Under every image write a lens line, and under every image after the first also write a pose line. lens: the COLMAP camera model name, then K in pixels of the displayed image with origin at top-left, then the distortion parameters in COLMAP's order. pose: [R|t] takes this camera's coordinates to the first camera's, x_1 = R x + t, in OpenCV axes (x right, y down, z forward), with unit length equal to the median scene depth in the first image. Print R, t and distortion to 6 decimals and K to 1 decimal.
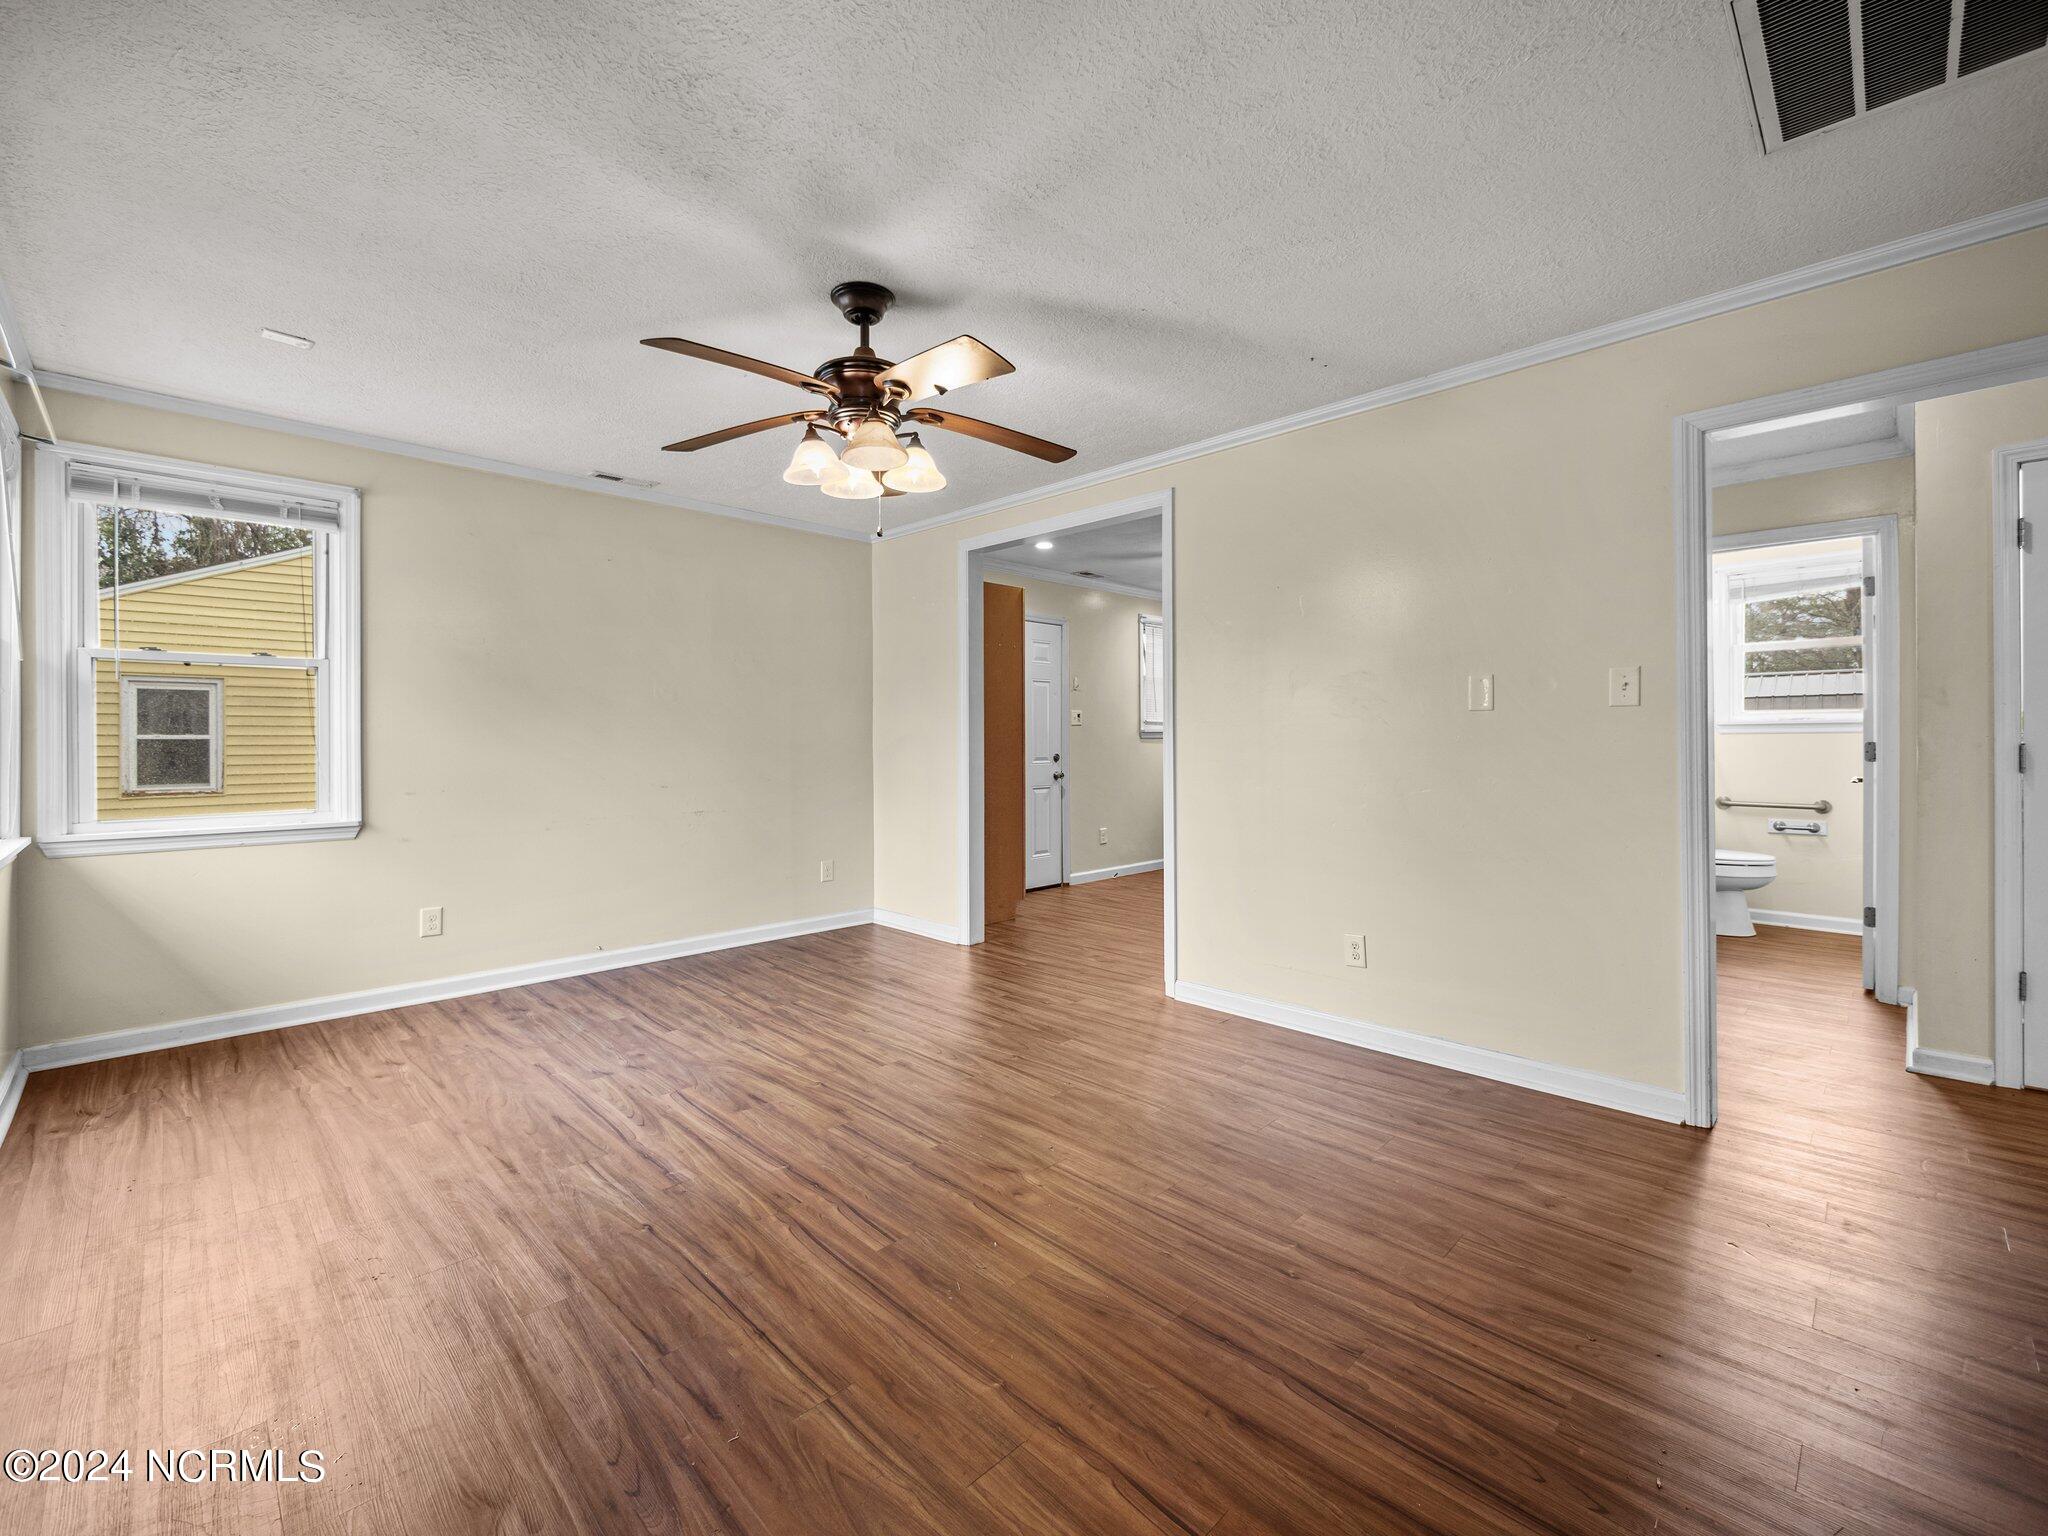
lens RADIAL K [[869.2, 0, 1029.3], [0, 869.2, 740.5], [0, 0, 1]] dist [-0.006969, 0.000123]
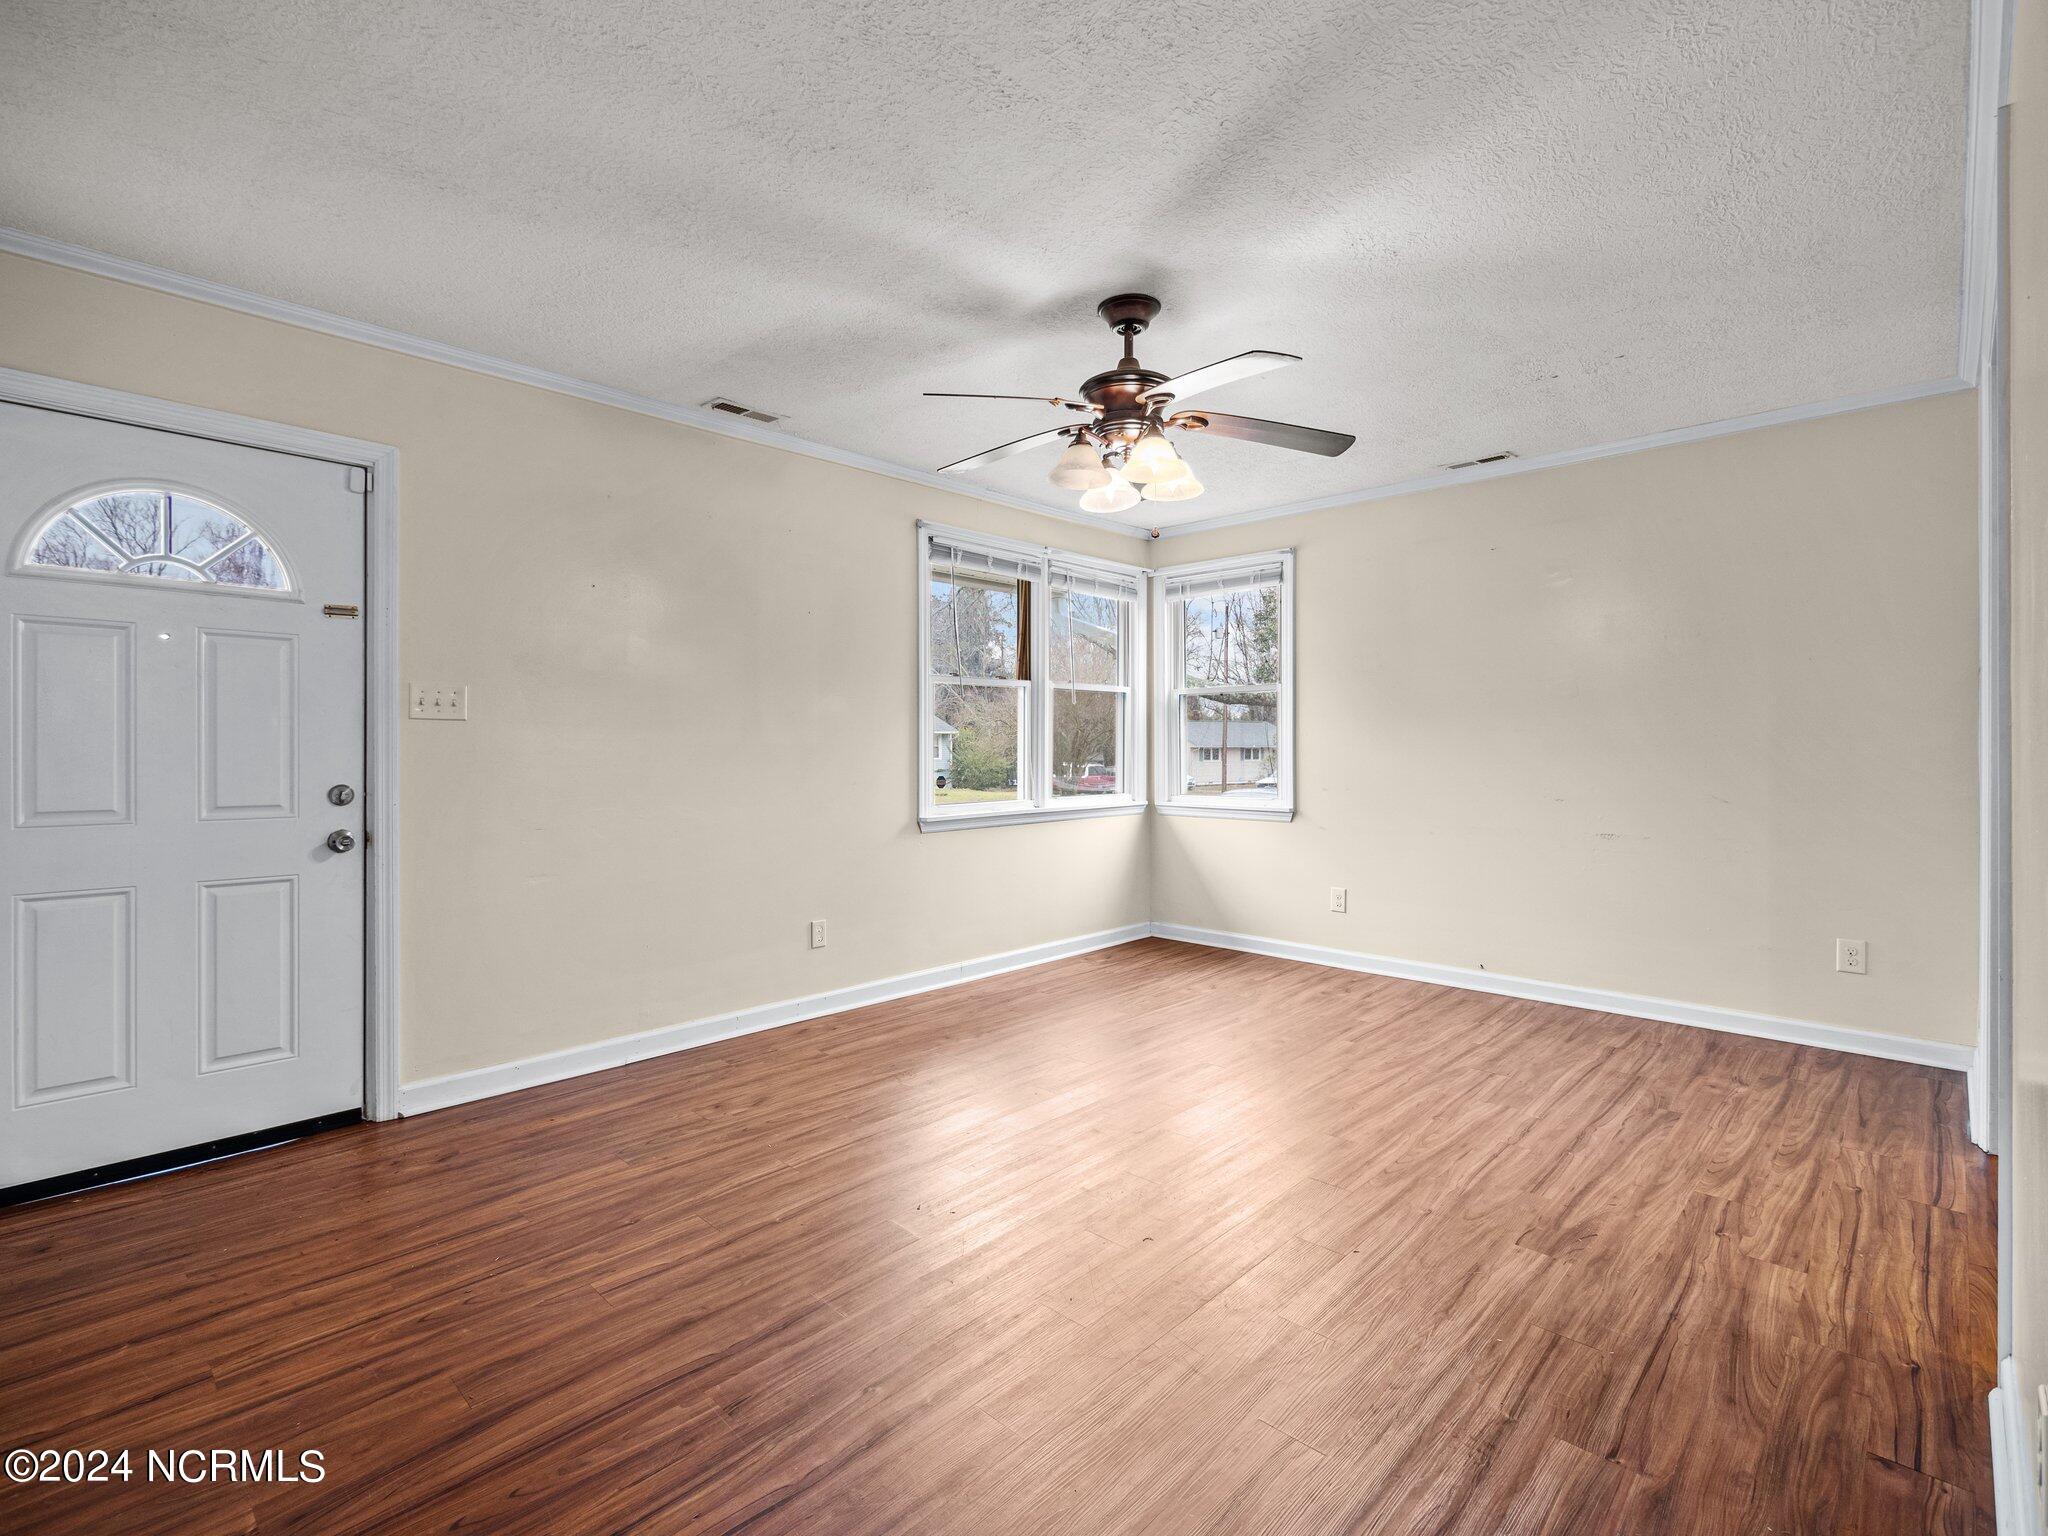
lens RADIAL K [[950.6, 0, 1024.0], [0, 950.6, 768.0], [0, 0, 1]] dist [-0.000381, -0.000354]
pose [[0.022276, 0.025280, -0.999432, 0.821371], [0.002254, 0.999676, 0.025337, -0.004921], [0.999749, -0.002817, 0.022212, 0.765465]]
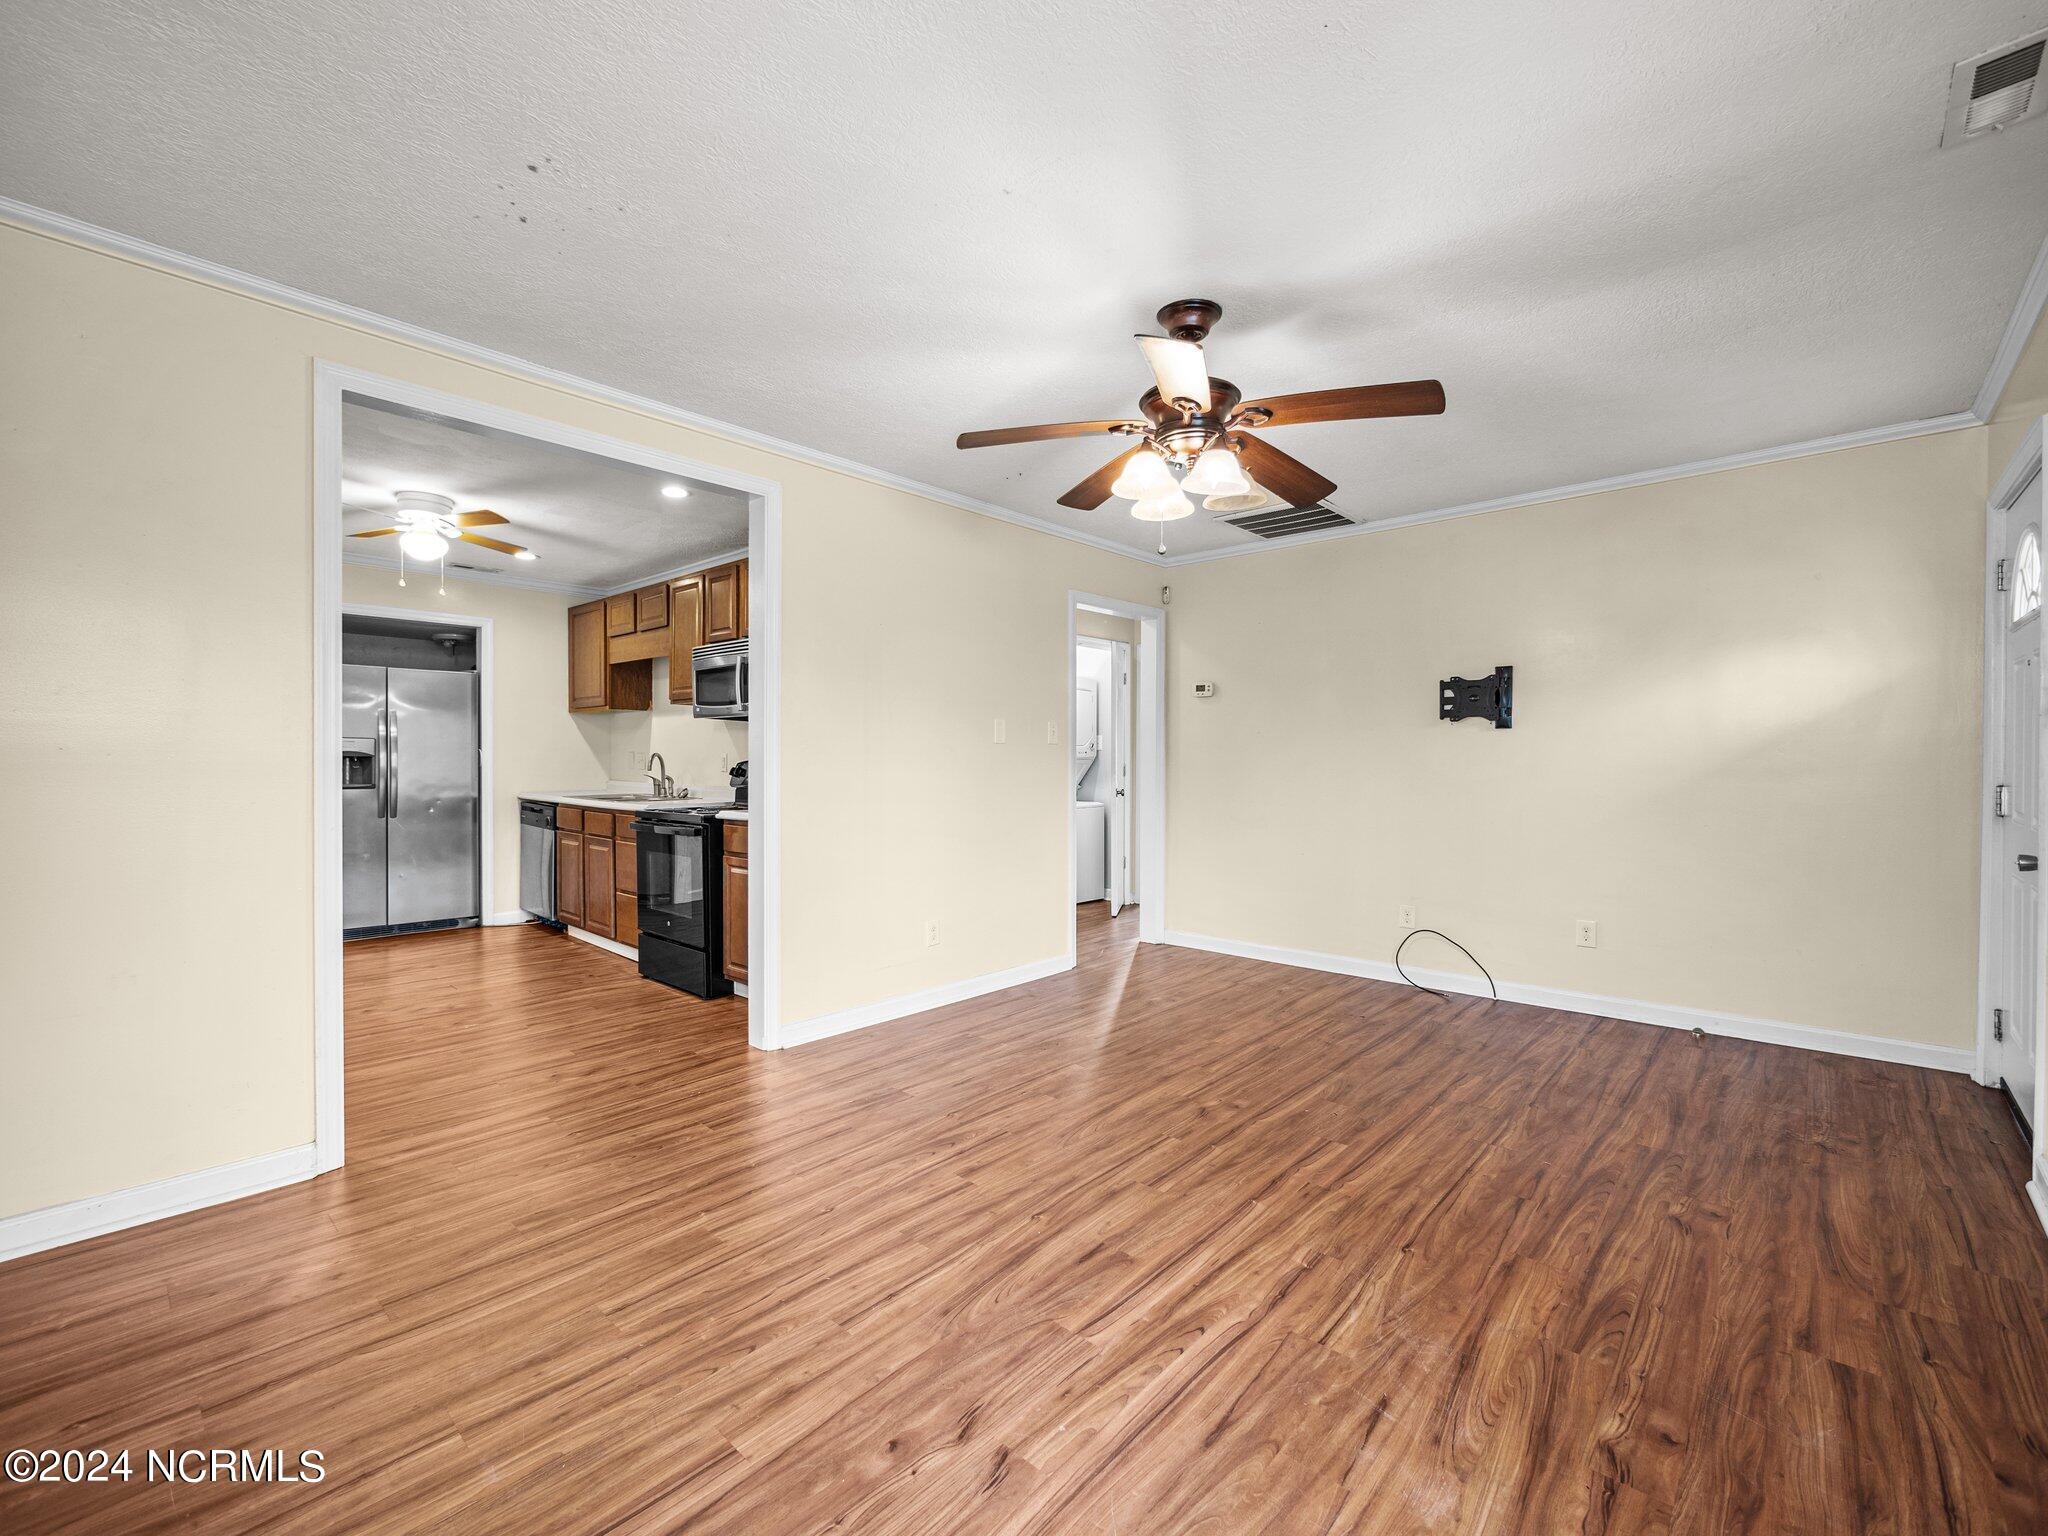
lens RADIAL K [[881.5, 0, 1021.2], [0, 881.5, 752.6], [0, 0, 1]] dist [-0.005122, -0.000245]
pose [[-0.047861, 0.013633, 0.998761, -1.077927], [-0.000238, 0.999907, -0.013660, -0.000134], [-0.998854, -0.000892, -0.047854, 1.114322]]
